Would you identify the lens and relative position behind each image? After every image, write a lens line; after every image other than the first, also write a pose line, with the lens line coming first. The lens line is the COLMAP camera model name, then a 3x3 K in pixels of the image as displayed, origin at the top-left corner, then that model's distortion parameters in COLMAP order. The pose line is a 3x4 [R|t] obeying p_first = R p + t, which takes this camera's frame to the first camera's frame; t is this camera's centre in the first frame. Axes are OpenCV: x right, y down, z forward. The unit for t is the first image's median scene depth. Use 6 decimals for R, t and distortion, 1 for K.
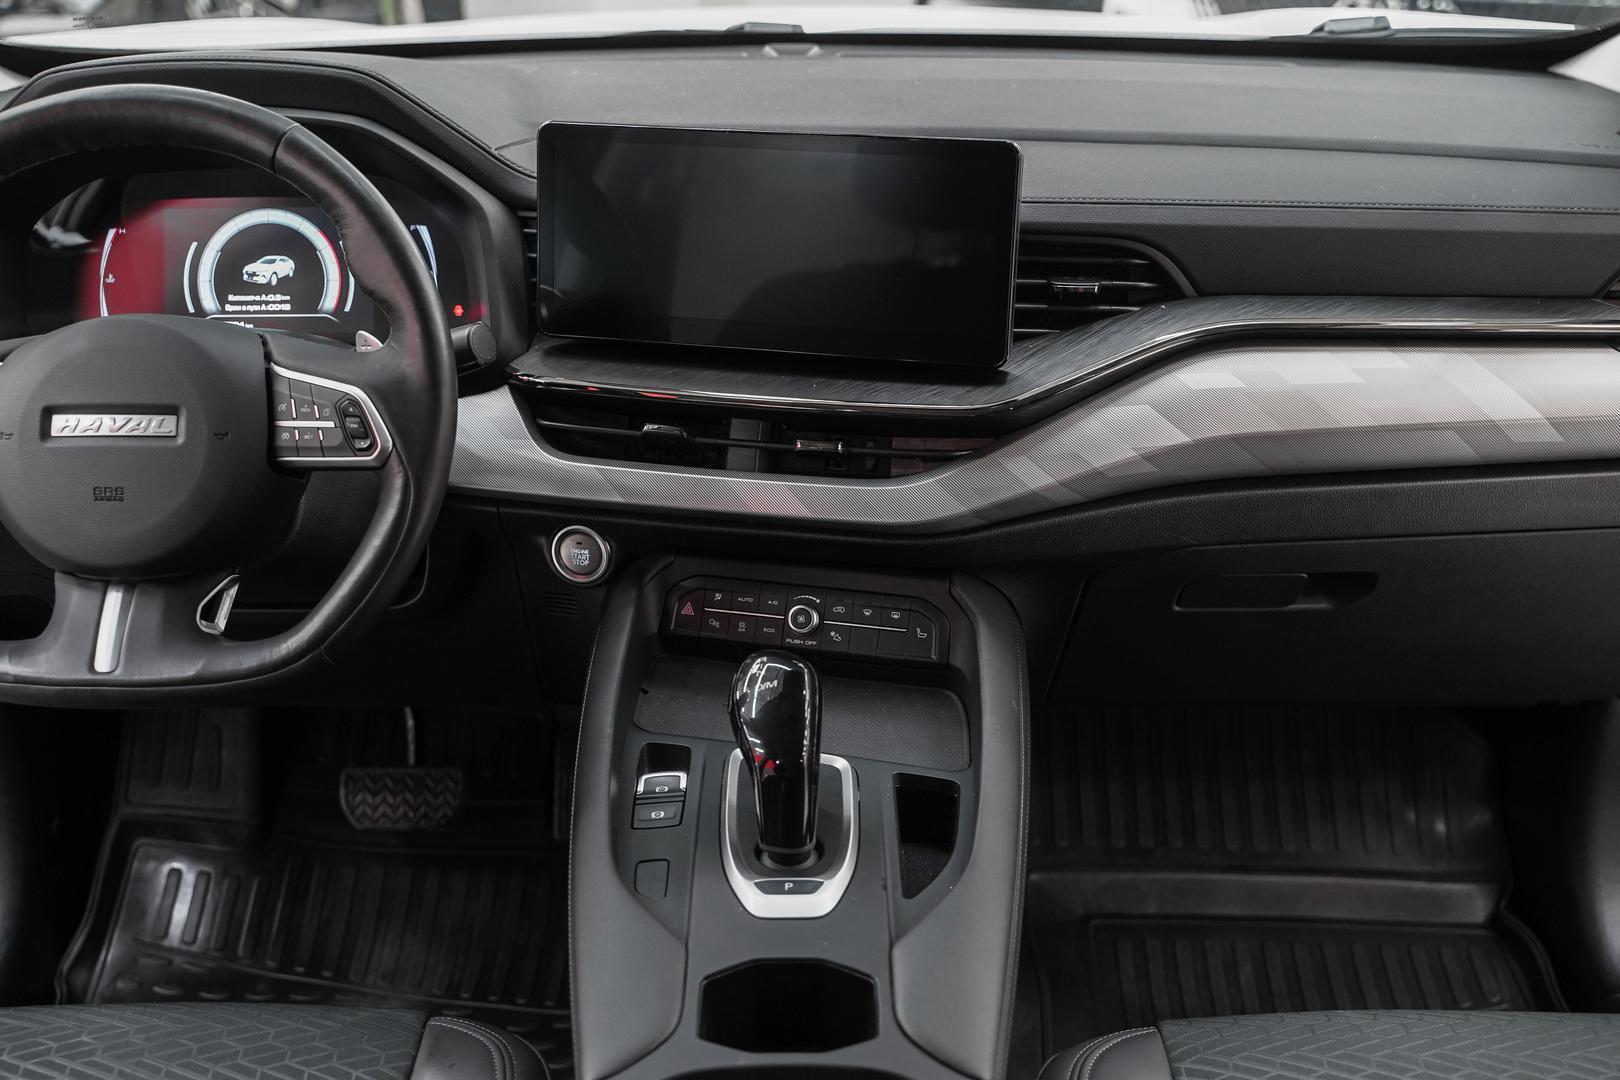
lens RADIAL K [[2012.9, 0, 795.6], [0, 2012.9, 534.6], [0, 0, 1]] dist [0.002684, 0.000000]
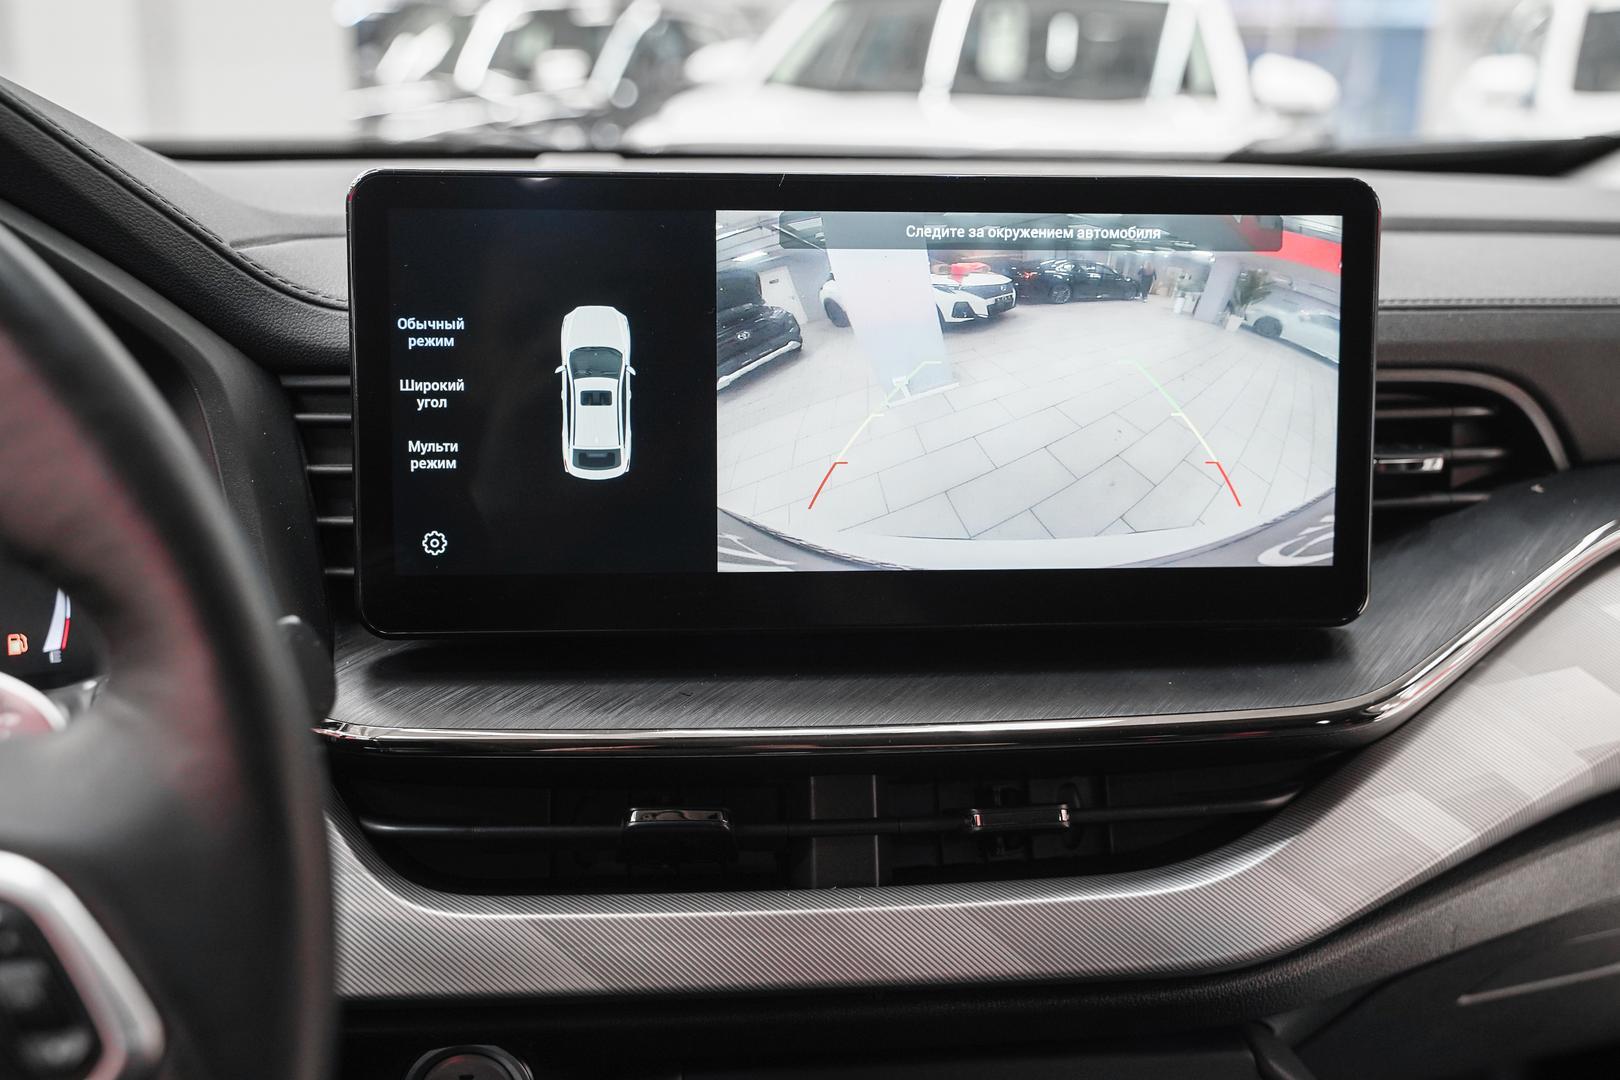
lens RADIAL K [[1719.5, 0, 803.9], [0, 1719.5, 540.0], [0, 0, 1]] dist [-0.018013, 0.000000]
pose [[0.940468, -0.068619, 0.332884, -0.163801], [0.108885, 0.988616, -0.103834, -0.070998], [-0.321970, 0.133899, 0.937233, 0.612165]]
